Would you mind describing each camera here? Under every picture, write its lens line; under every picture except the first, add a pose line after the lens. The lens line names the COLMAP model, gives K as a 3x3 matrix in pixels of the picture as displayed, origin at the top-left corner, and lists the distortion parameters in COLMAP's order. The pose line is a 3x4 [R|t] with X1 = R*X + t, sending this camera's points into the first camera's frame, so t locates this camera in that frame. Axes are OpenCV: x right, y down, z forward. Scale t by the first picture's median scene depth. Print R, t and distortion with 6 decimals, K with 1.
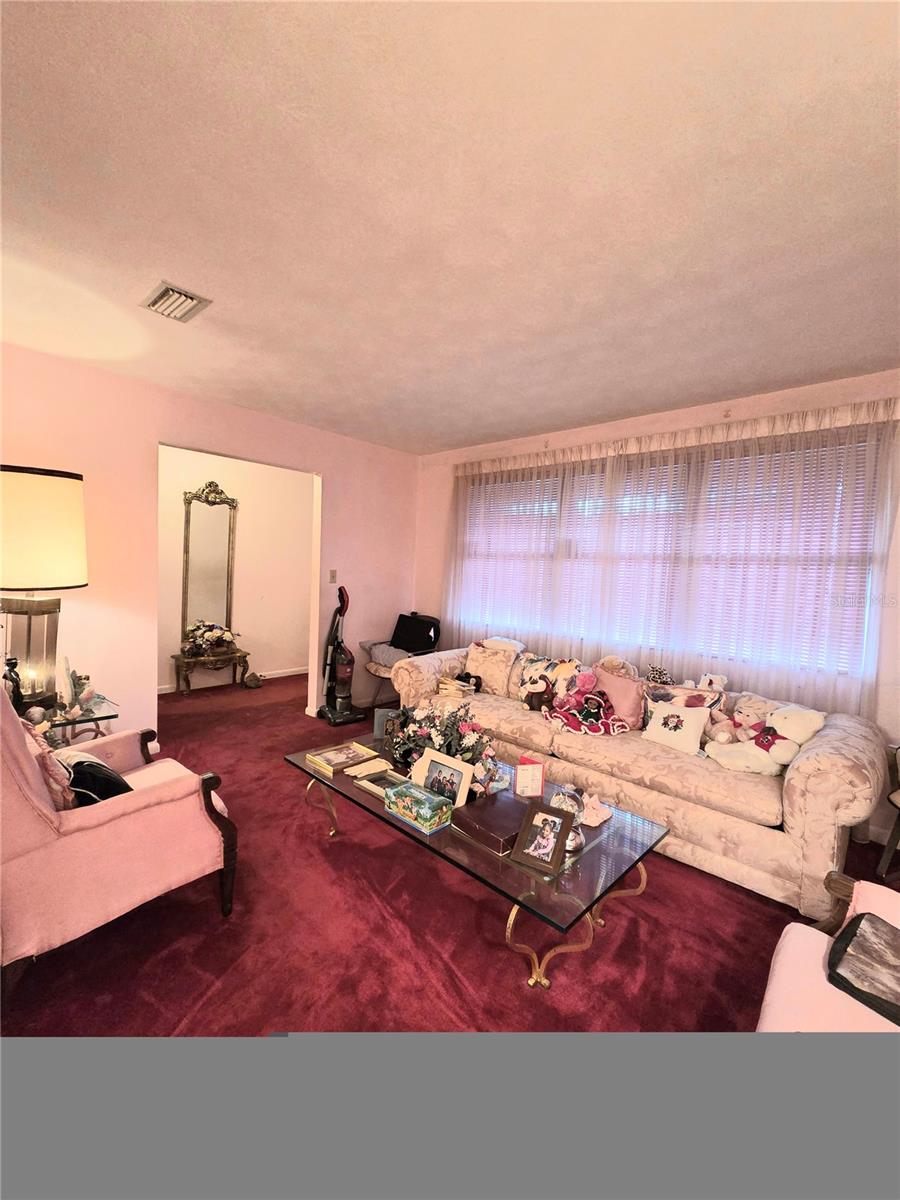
lens RADIAL K [[478.9, 0, 450.0], [0, 478.9, 600.0], [0, 0, 1]] dist [0.000918, -0.000040]
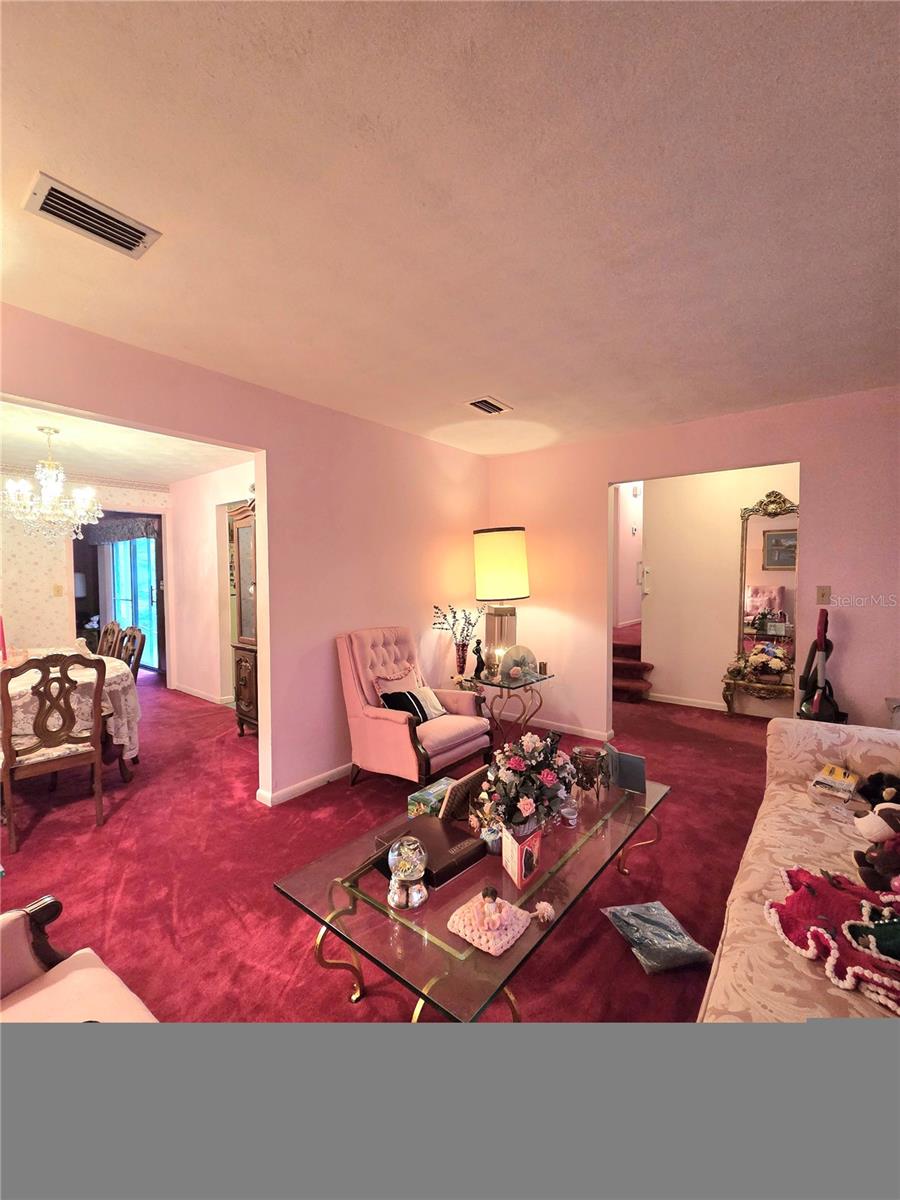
lens RADIAL K [[490.8, 0, 444.6], [0, 490.8, 595.6], [0, 0, 1]] dist [0.003818, -0.000023]
pose [[0.068394, 0.000044, -0.997658, 0.694998], [-0.060253, 0.998175, -0.004087, -0.018073], [0.995837, 0.060391, 0.068272, 0.600586]]
